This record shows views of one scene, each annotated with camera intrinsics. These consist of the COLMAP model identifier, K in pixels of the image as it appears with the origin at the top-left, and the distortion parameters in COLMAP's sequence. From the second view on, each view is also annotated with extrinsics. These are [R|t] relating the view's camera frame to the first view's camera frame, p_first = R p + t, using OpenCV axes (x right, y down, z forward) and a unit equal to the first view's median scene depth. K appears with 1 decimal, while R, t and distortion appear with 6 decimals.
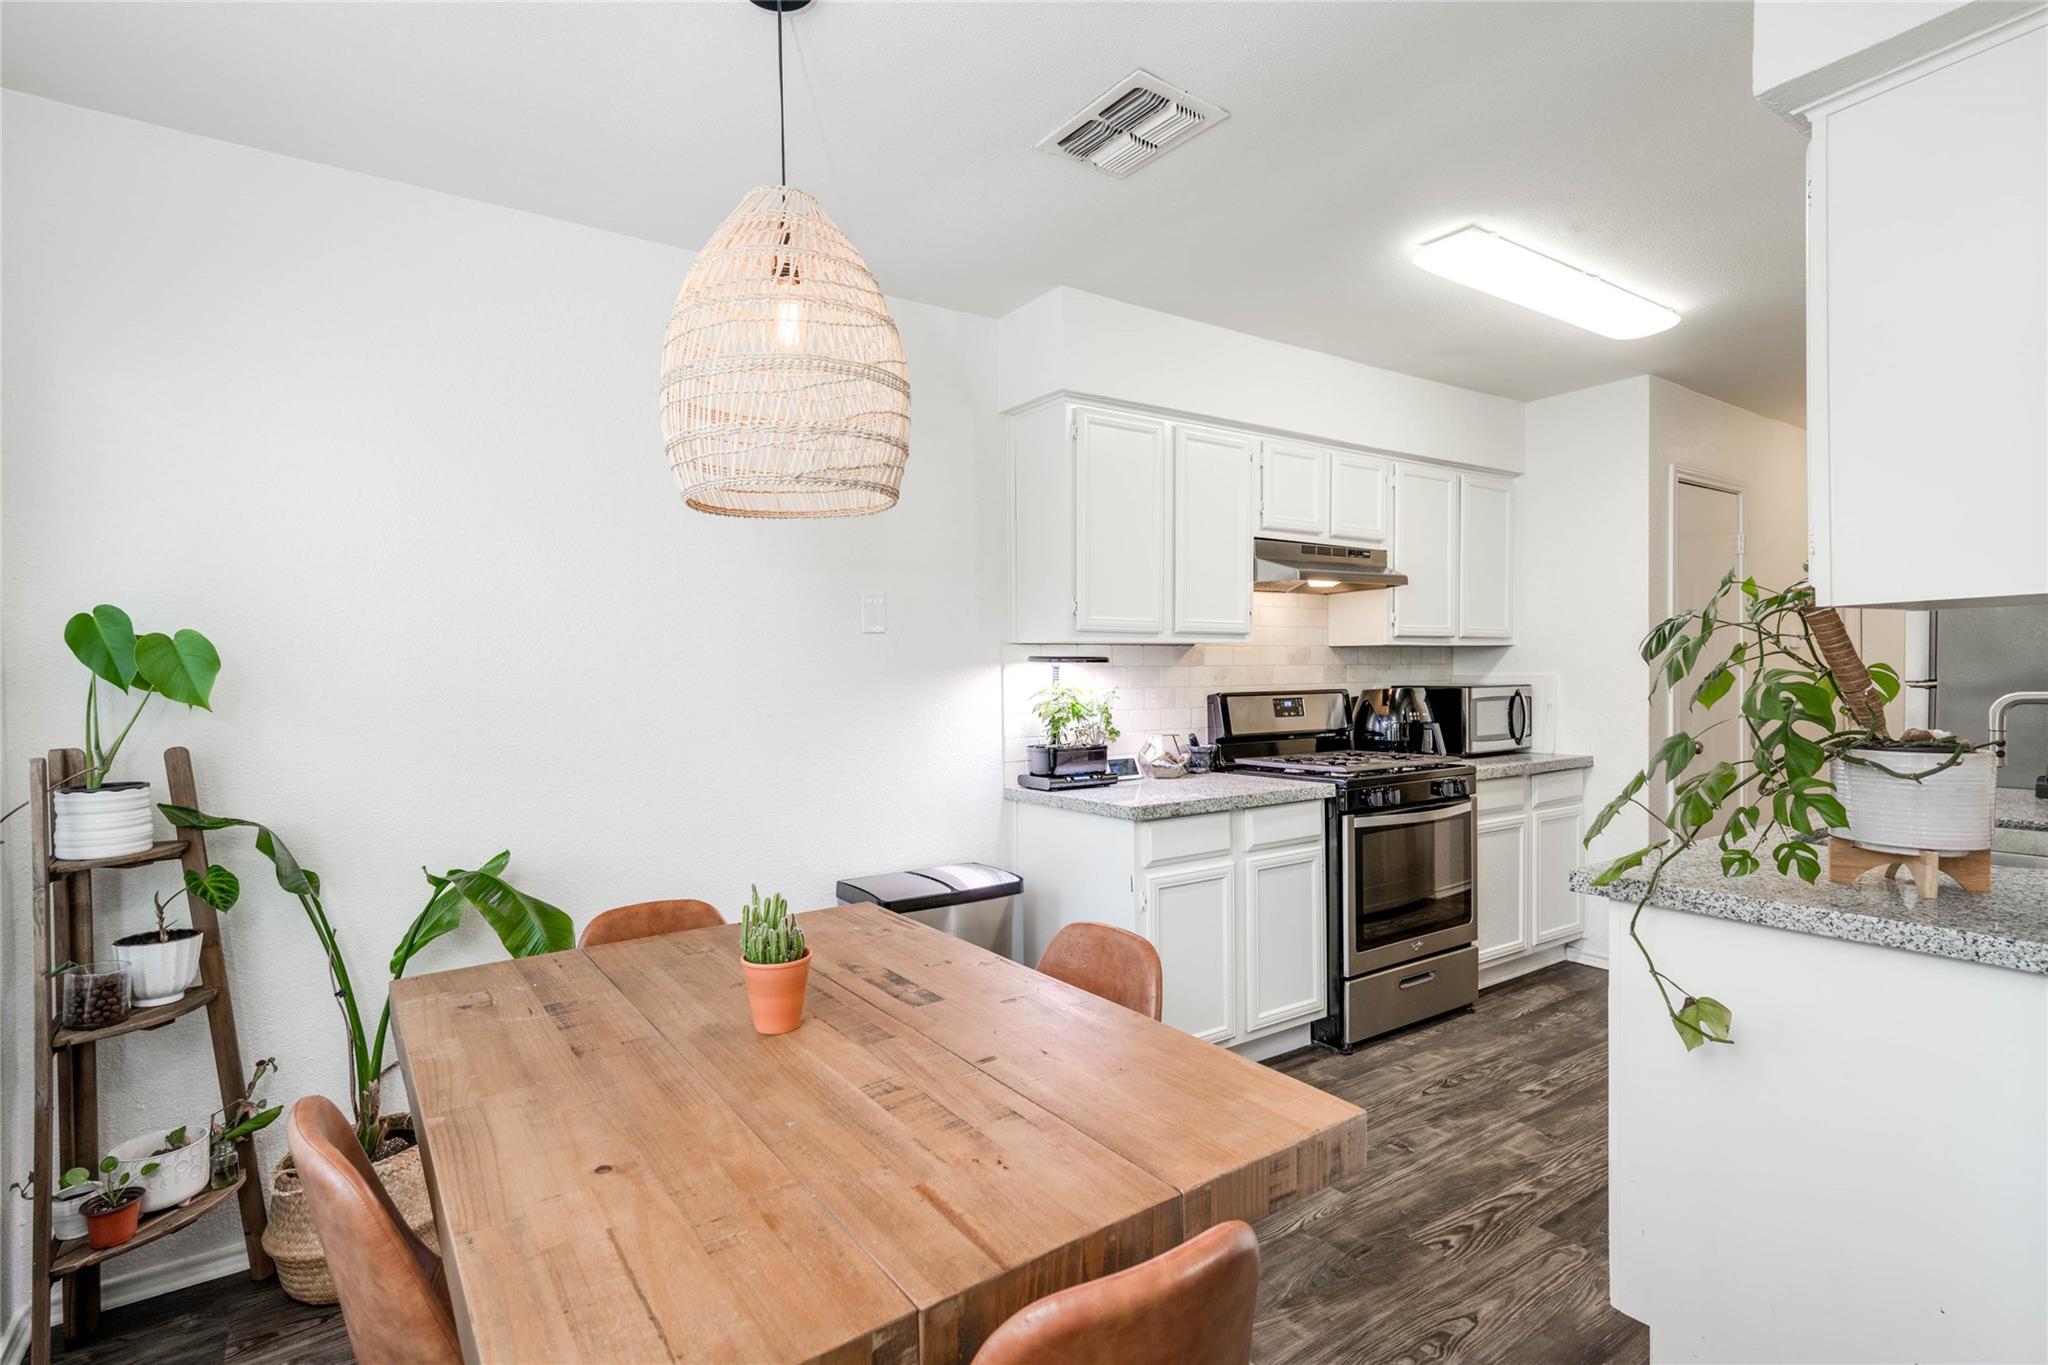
lens RADIAL K [[974.7, 0, 1031.0], [0, 974.7, 684.0], [0, 0, 1]] dist [-0.000043, -0.000734]
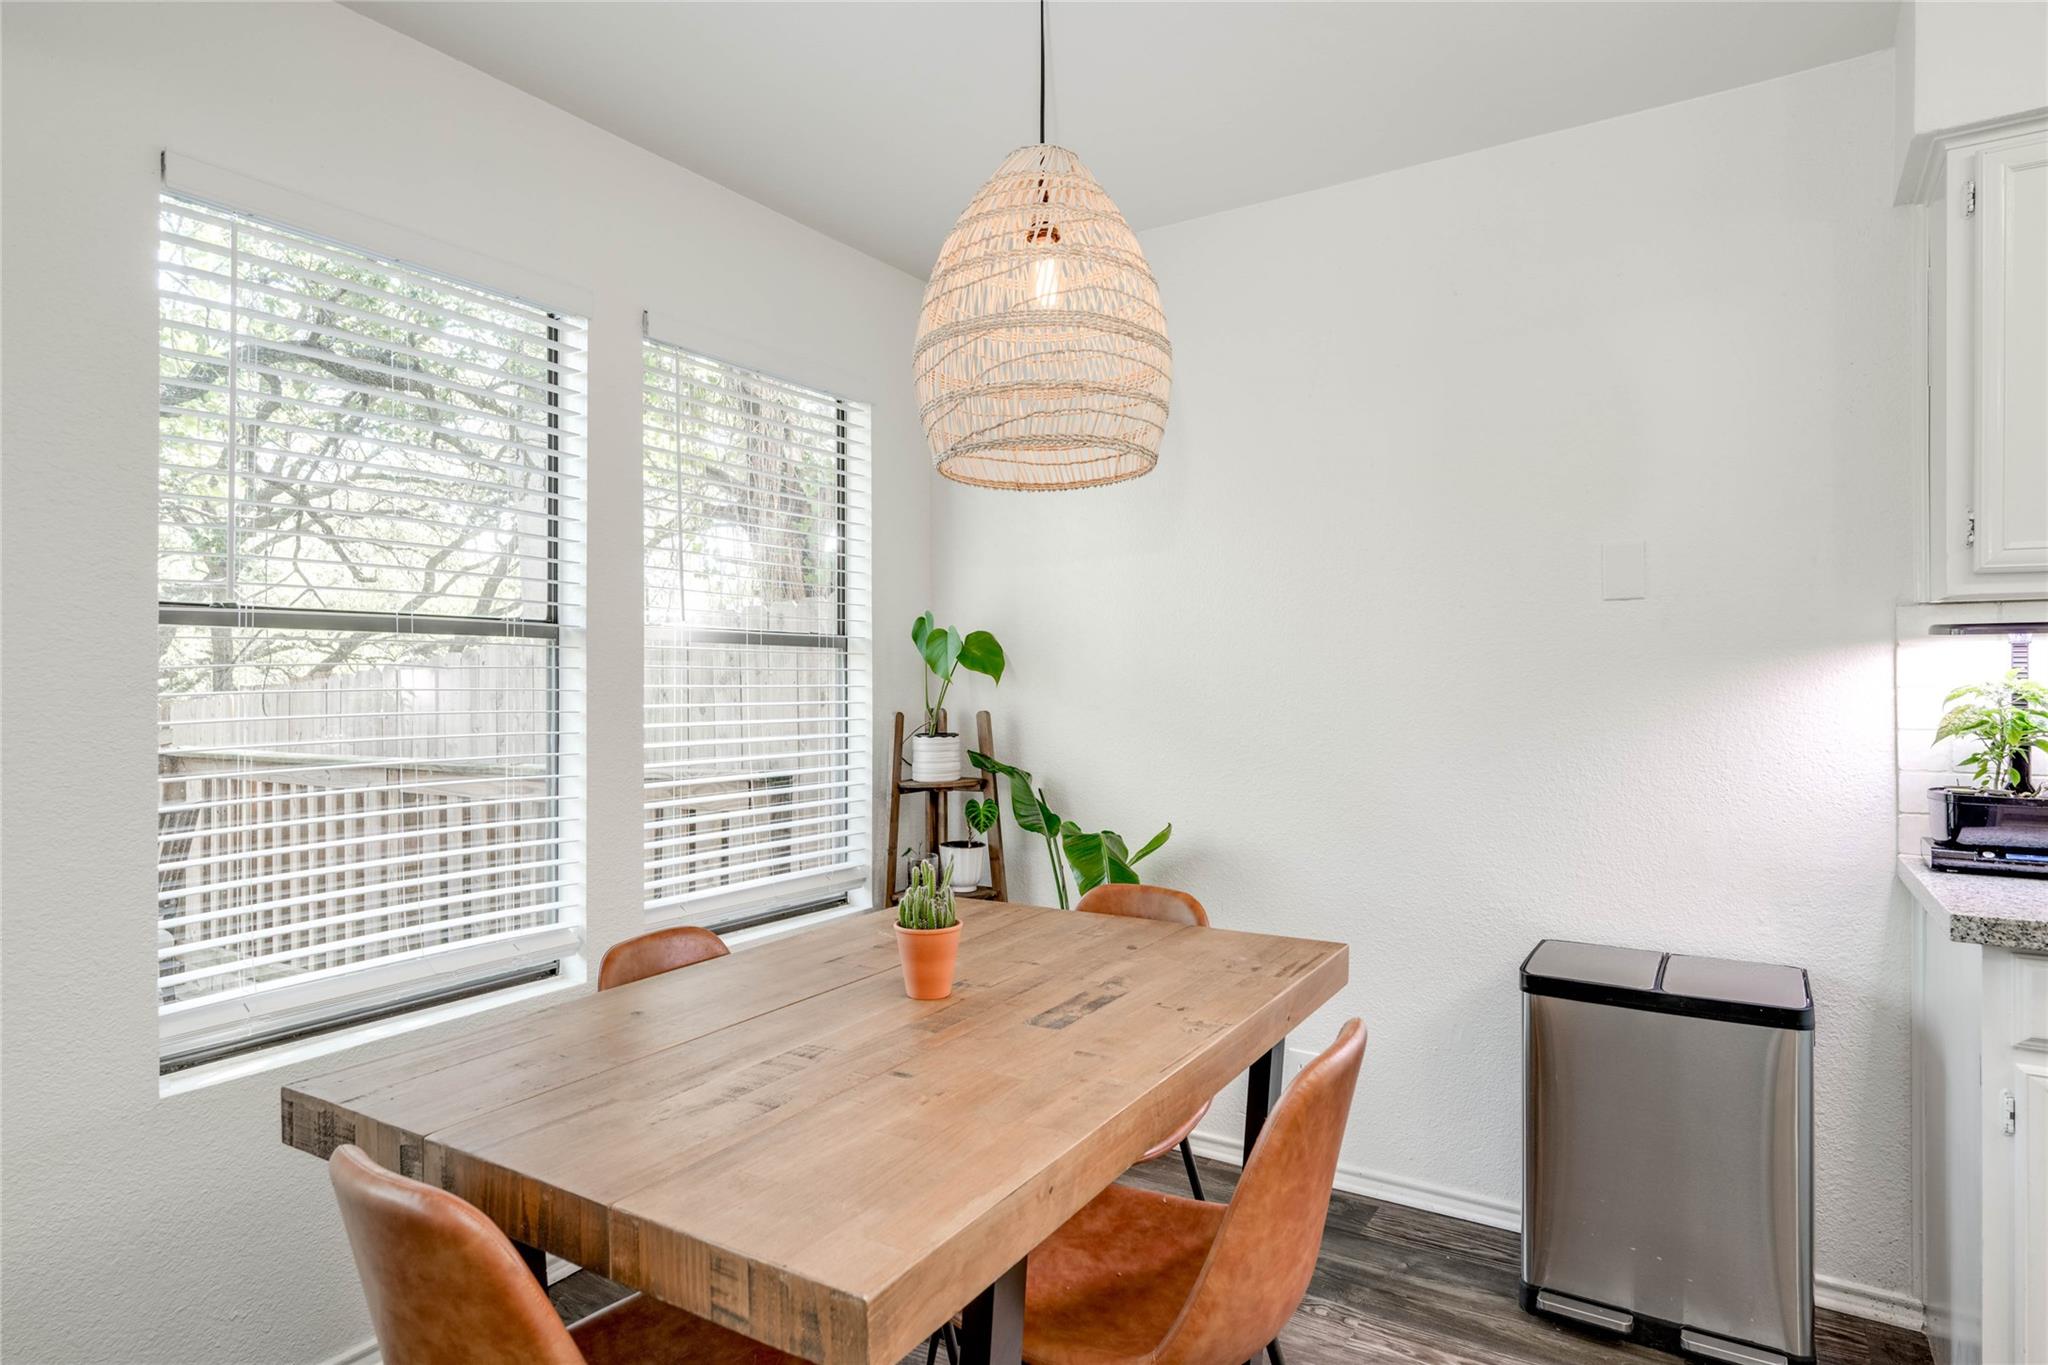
lens RADIAL K [[1095.8, 0, 1025.3], [0, 1095.8, 681.8], [0, 0, 1]] dist [-0.004098, -0.000602]
pose [[0.404114, 0.015384, -0.914579, 0.601828], [-0.014959, 0.999836, 0.010209, 0.008080], [0.914586, 0.009555, 0.404278, 0.455203]]
